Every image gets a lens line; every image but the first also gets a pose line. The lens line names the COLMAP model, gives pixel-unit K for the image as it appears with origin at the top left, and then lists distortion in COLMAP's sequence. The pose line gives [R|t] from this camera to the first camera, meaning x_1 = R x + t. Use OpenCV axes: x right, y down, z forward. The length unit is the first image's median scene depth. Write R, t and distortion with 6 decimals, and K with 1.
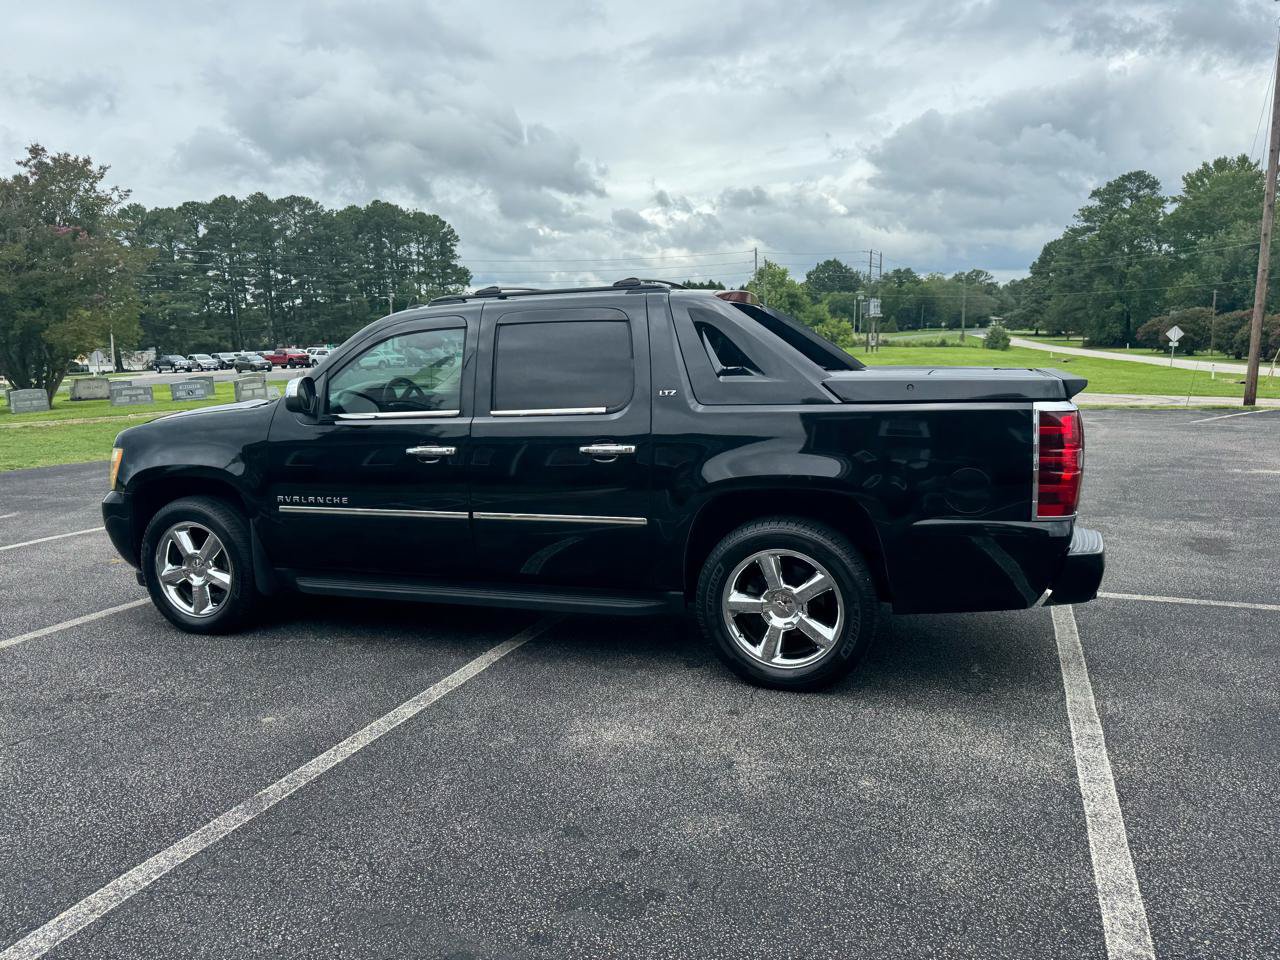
lens RADIAL K [[903.5, 0, 639.9], [0, 903.5, 480.4], [0, 0, 1]] dist [0.060960, -0.075391]
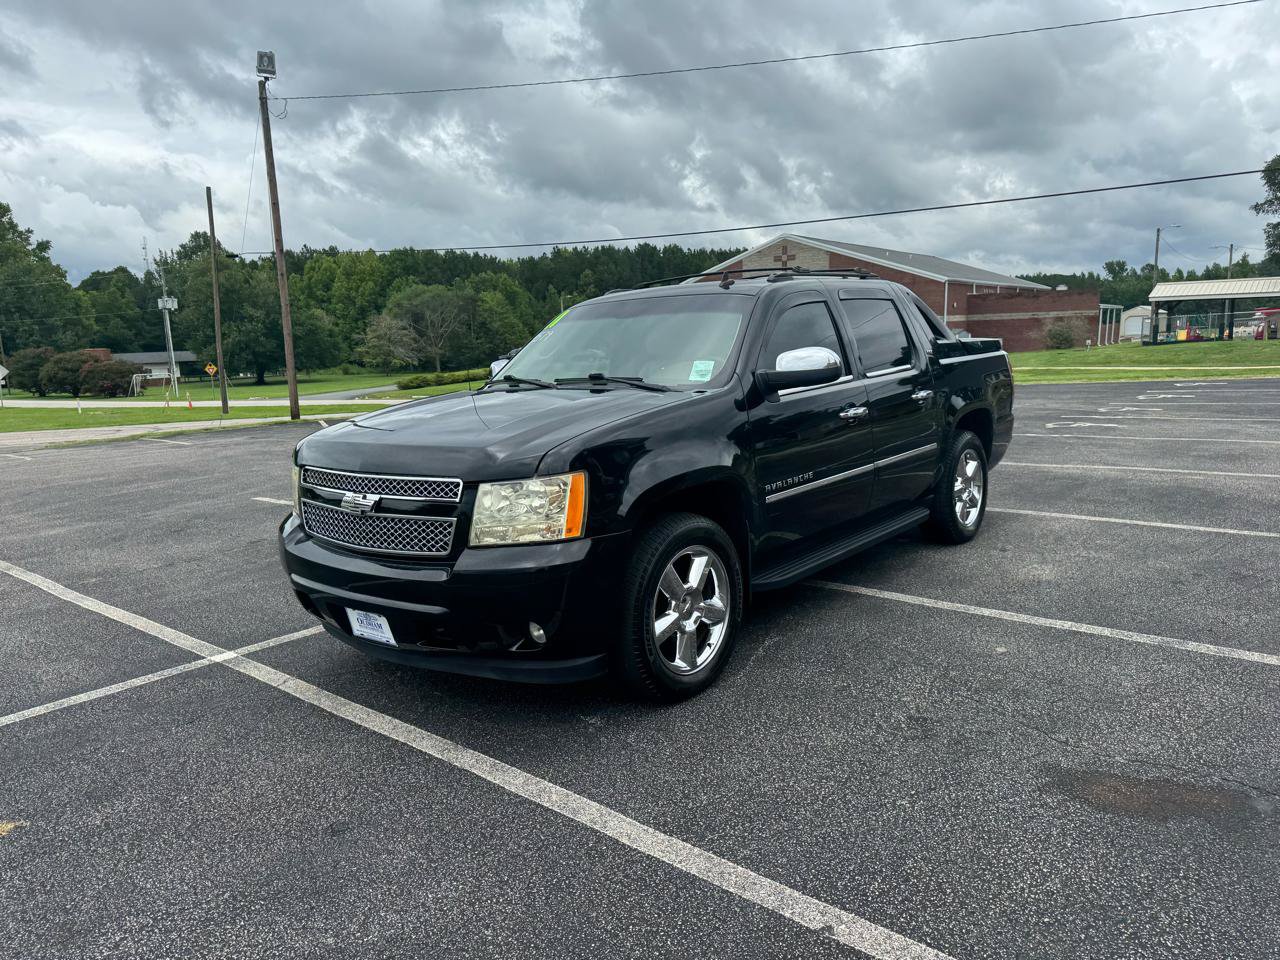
lens RADIAL K [[918.3, 0, 645.4], [0, 918.3, 478.8], [0, 0, 1]] dist [0.058645, -0.074607]
pose [[0.327052, -0.129639, 0.936072, -0.069864], [0.175883, 0.981589, 0.074492, -0.004160], [-0.928495, 0.140277, 0.343832, 0.044639]]
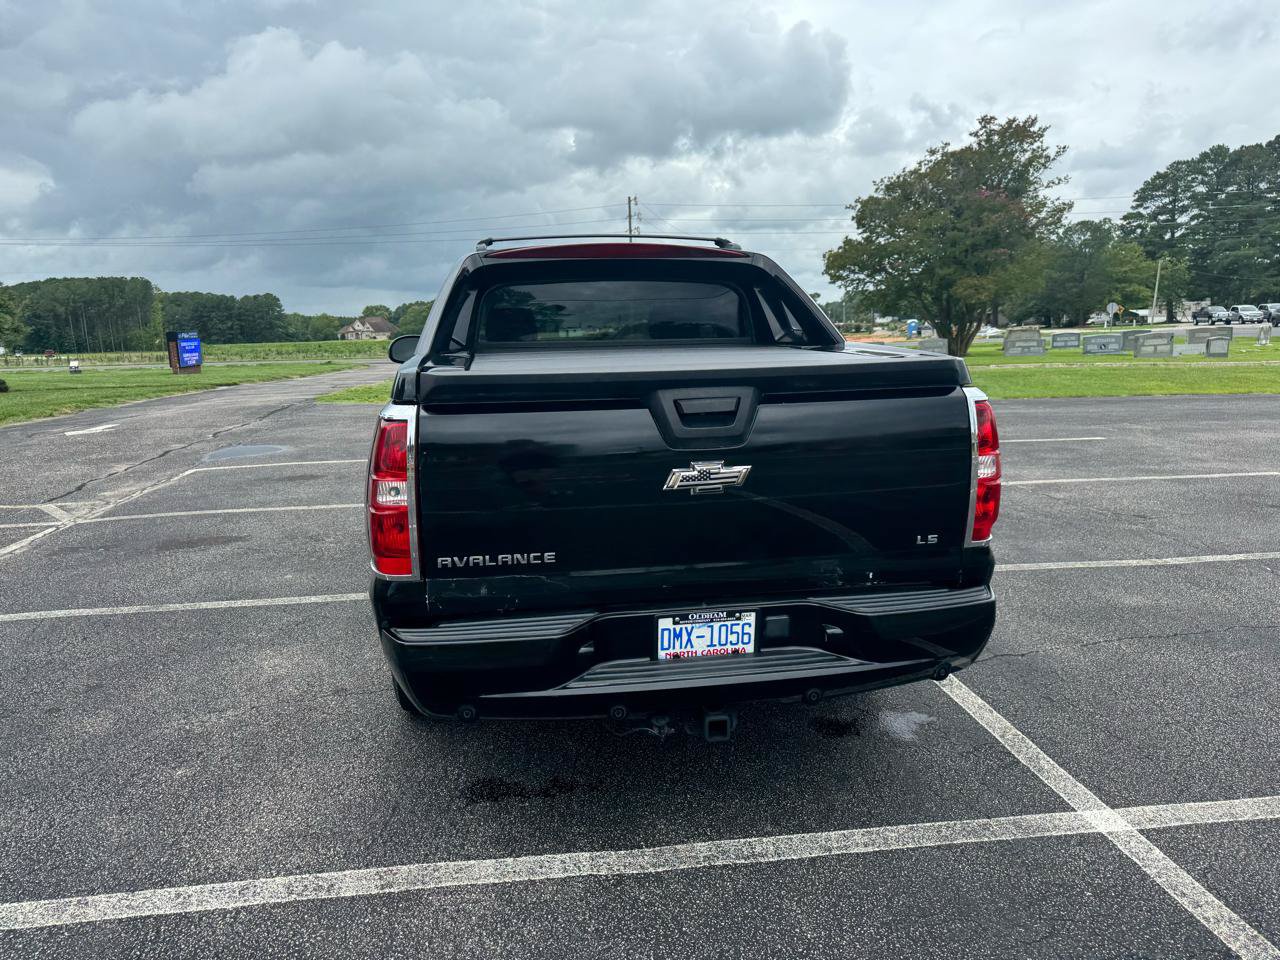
lens RADIAL K [[903.5, 0, 639.9], [0, 903.5, 480.4], [0, 0, 1]] dist [0.060960, -0.075391]
pose [[0.480995, 0.166033, -0.860858, 0.047521], [-0.120150, 0.985123, 0.122868, -0.005697], [0.868452, 0.044333, 0.493788, 0.034938]]
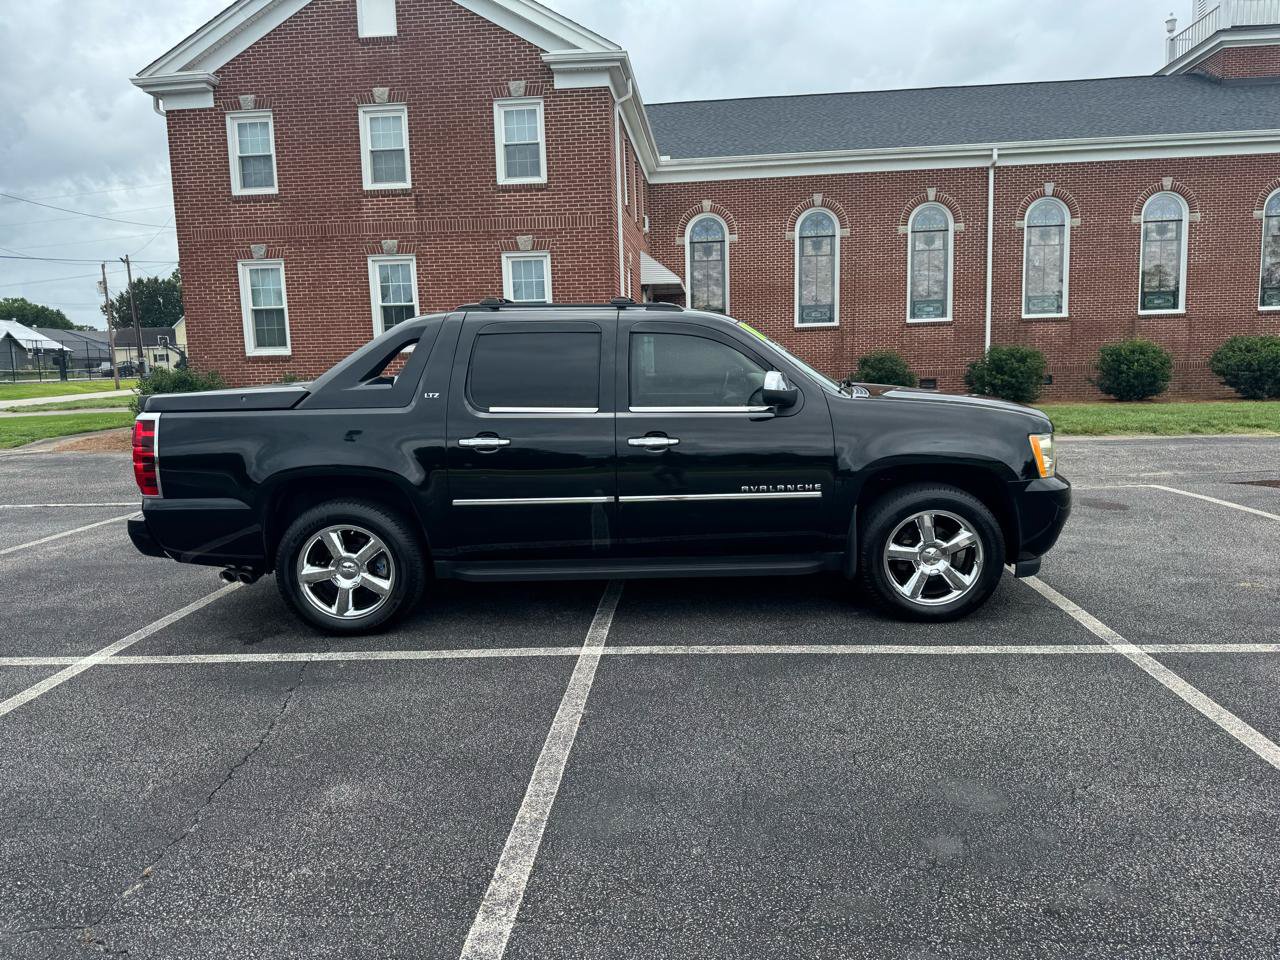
lens RADIAL K [[899.8, 0, 638.8], [0, 899.8, 479.5], [0, 0, 1]] dist [0.055287, -0.064935]
pose [[-0.950482, 0.093495, -0.296384, 0.013217], [0.006288, 0.959265, 0.282437, -0.018655], [0.310717, 0.266587, -0.912352, 0.124768]]
